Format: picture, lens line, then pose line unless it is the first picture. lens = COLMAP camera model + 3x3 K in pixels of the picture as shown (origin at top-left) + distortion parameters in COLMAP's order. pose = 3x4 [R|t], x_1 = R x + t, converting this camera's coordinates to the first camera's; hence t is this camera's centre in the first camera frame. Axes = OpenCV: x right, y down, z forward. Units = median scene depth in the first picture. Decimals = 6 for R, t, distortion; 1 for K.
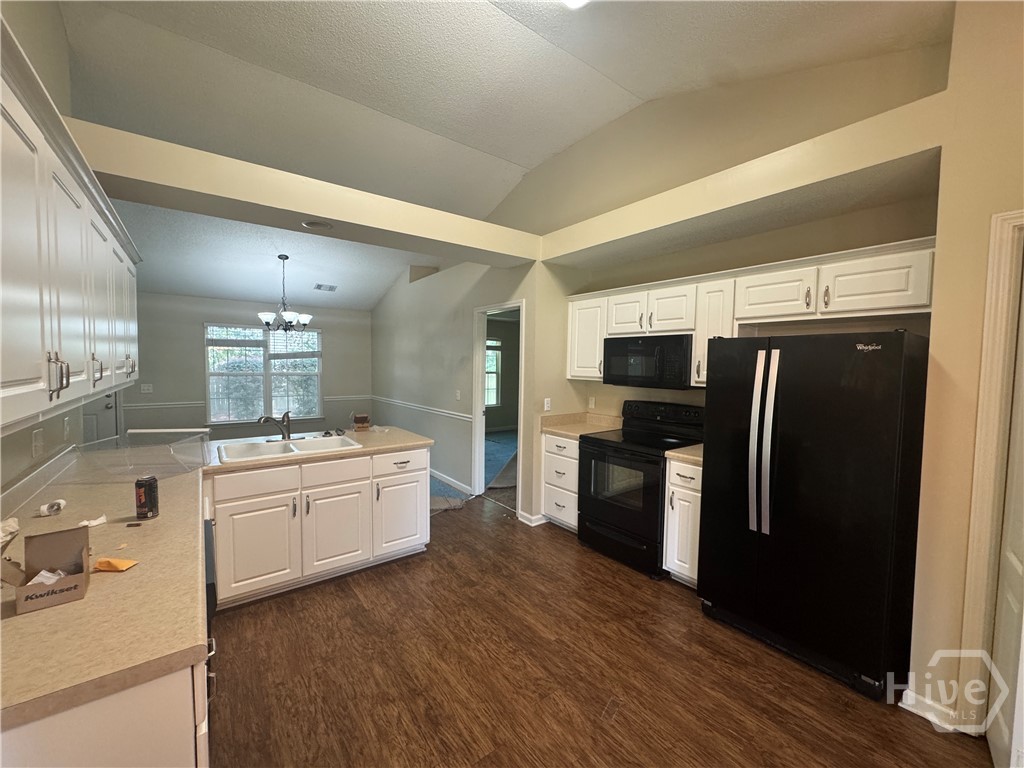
lens RADIAL K [[409.8, 0, 510.3], [0, 409.8, 385.8], [0, 0, 1]] dist [-0.002298, -0.000097]
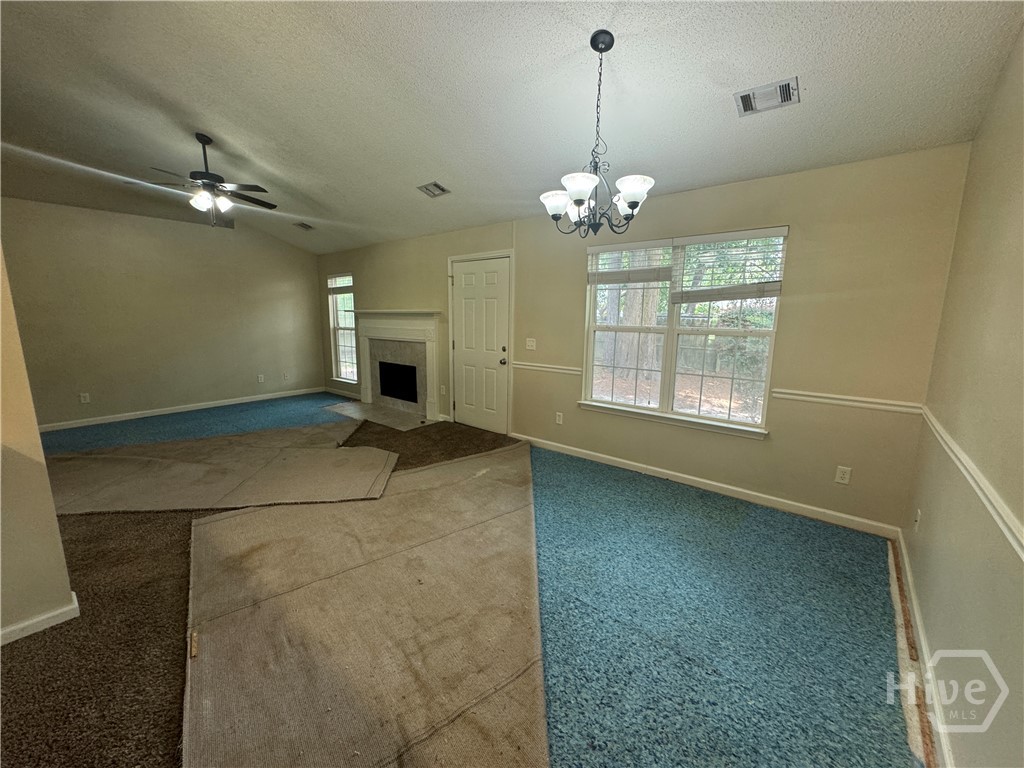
lens RADIAL K [[409.8, 0, 510.3], [0, 409.8, 384.0], [0, 0, 1]] dist [-0.002298, -0.000097]
pose [[0.227689, 0.156340, -0.961101, -0.249475], [-0.055711, 0.987501, 0.147436, -0.061875], [0.972139, 0.019974, 0.233553, 1.556795]]
